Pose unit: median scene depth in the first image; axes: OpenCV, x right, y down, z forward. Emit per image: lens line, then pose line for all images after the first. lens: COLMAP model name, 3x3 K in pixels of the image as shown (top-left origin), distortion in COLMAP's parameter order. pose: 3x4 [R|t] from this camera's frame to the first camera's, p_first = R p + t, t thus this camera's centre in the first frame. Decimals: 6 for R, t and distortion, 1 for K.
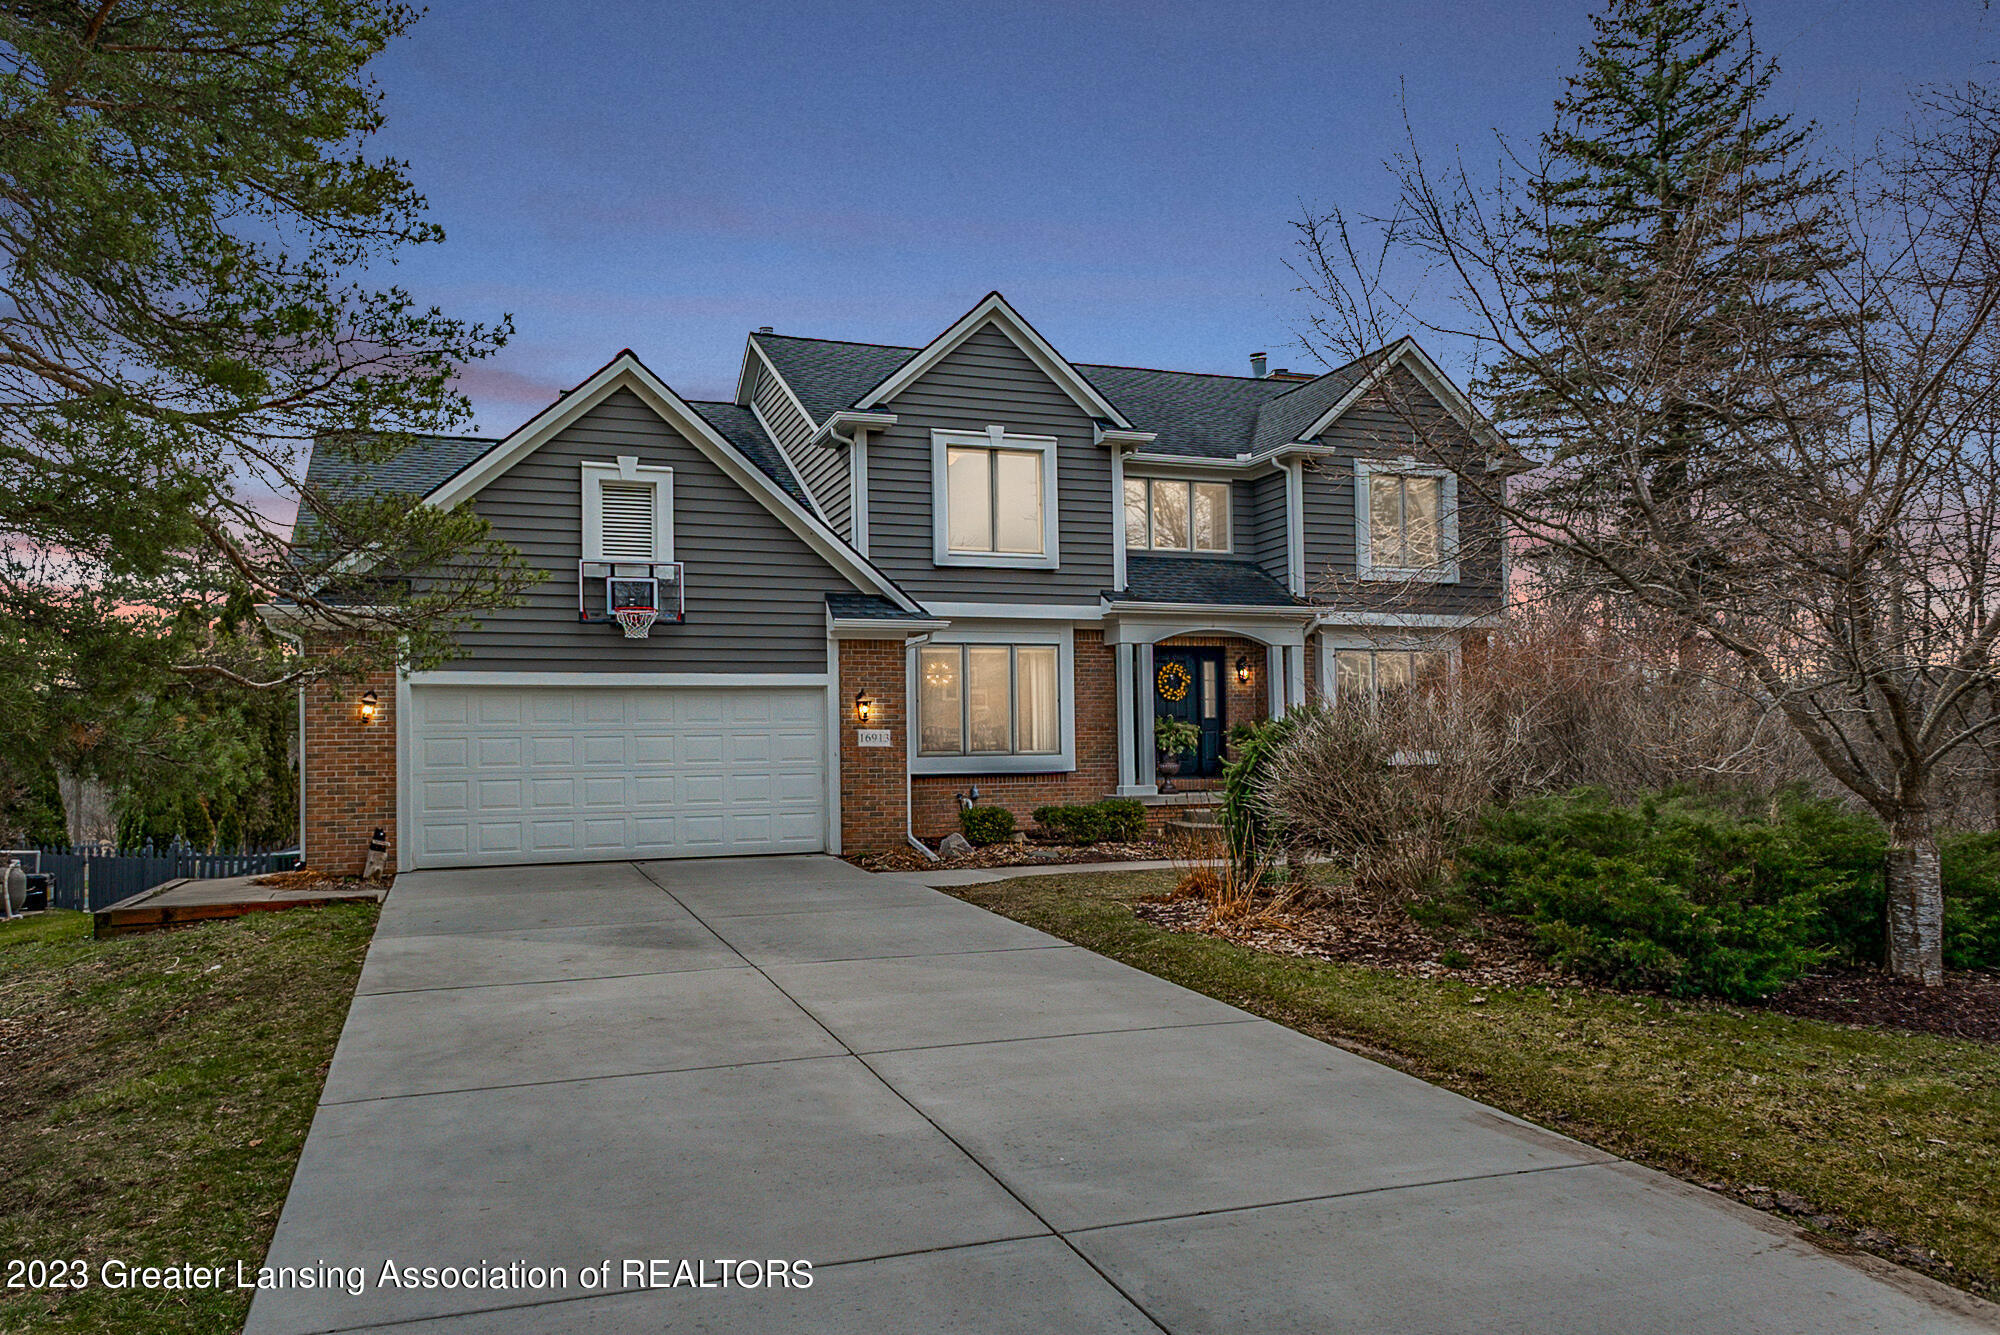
lens RADIAL K [[1372.4, 0, 1005.4], [0, 1372.4, 670.5], [0, 0, 1]] dist [0.025790, -0.039741]
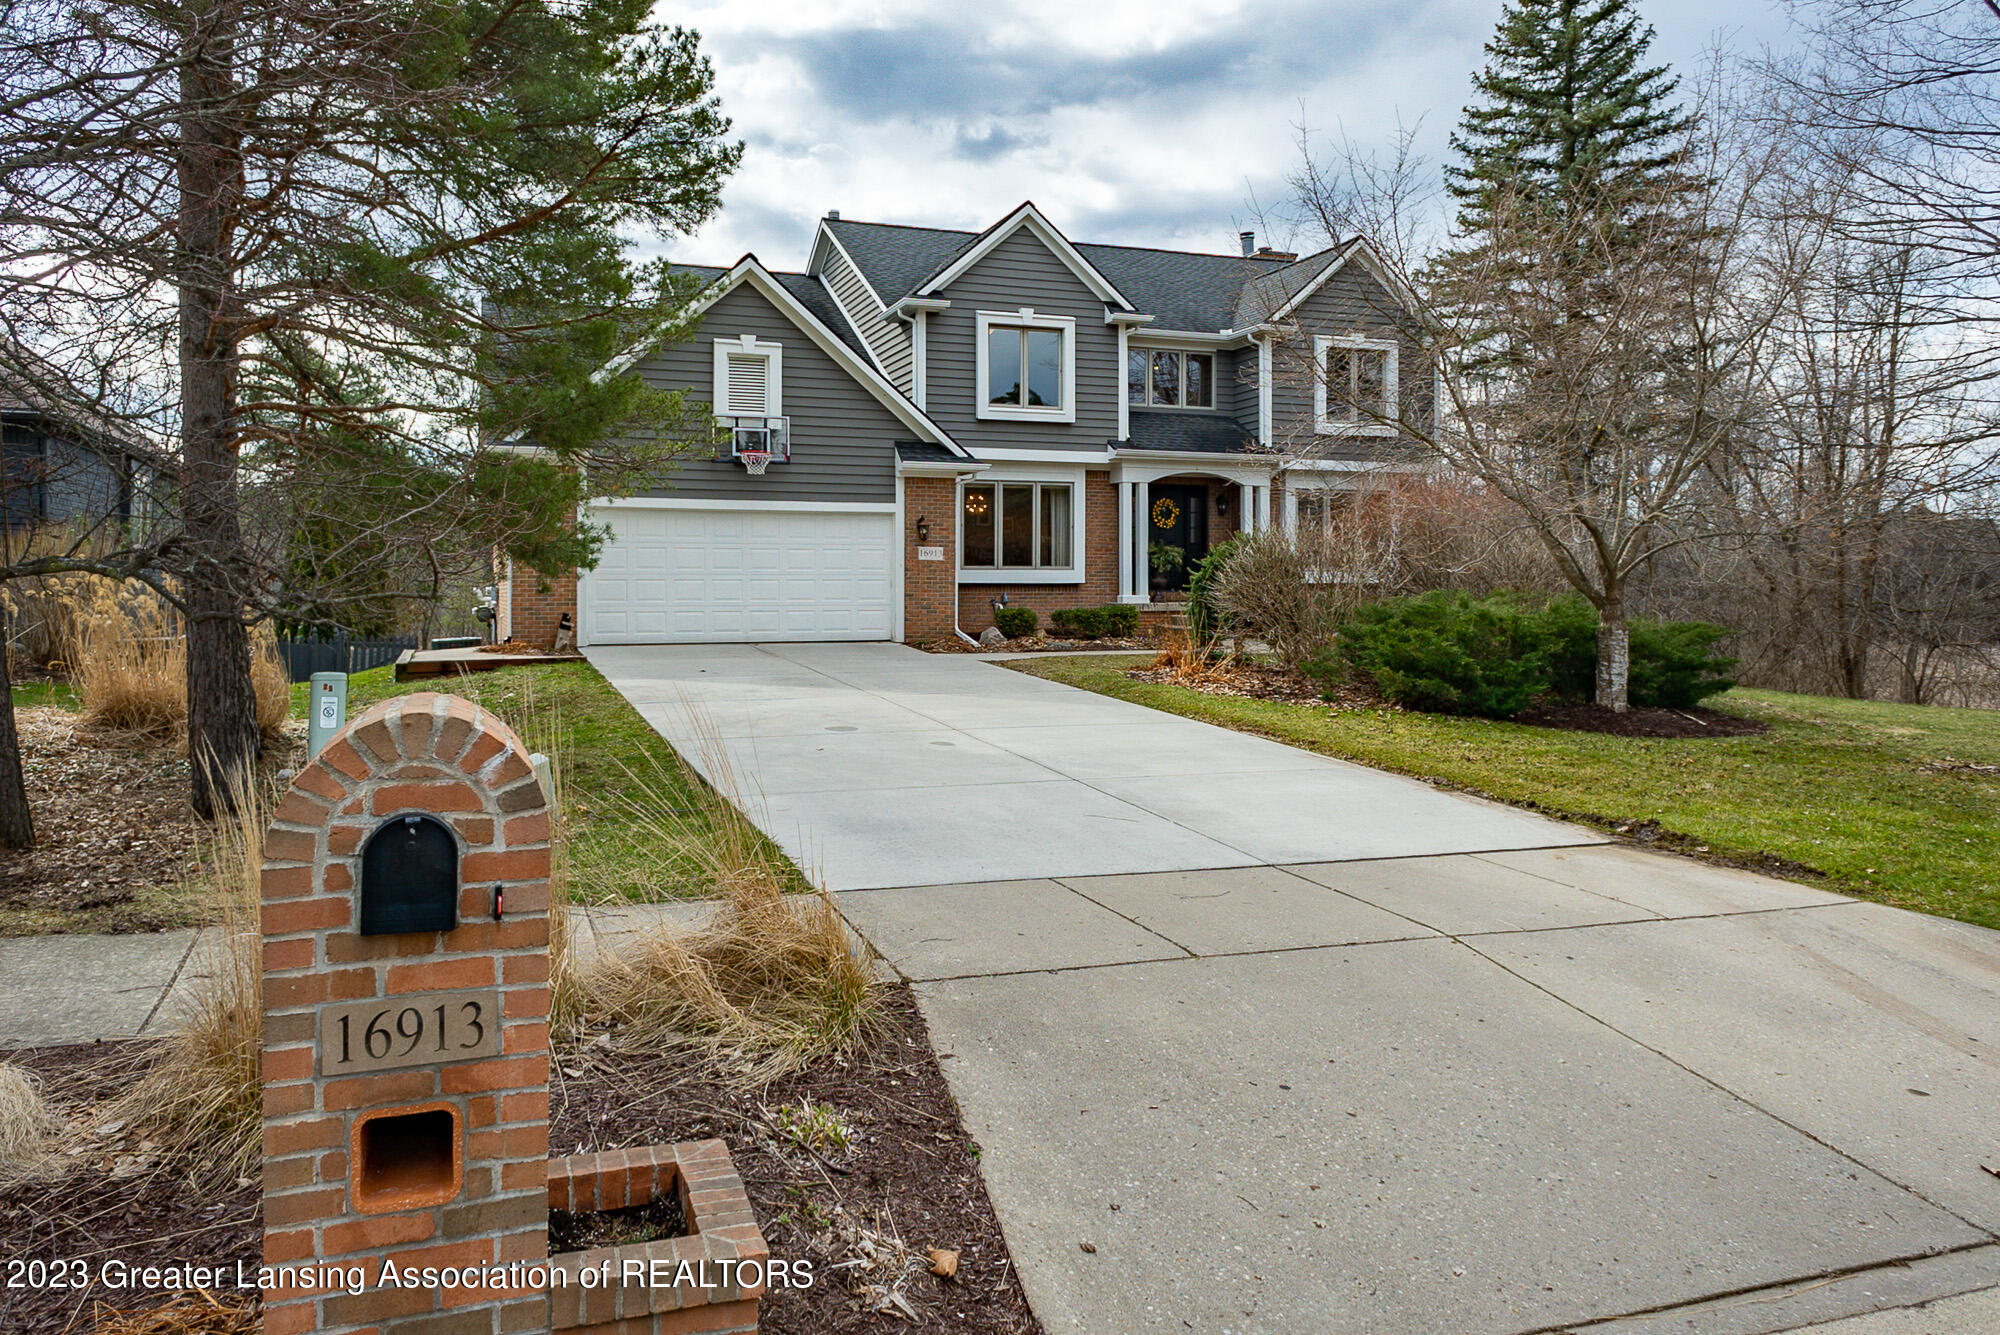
lens RADIAL K [[1372.4, 0, 1025.6], [0, 1372.4, 575.8], [0, 0, 1]] dist [0.025790, -0.039741]
pose [[0.999846, 0.015346, 0.008494, -0.015266], [-0.015803, 0.998270, 0.056630, -0.004170], [-0.007610, -0.056756, 0.998359, -0.274245]]
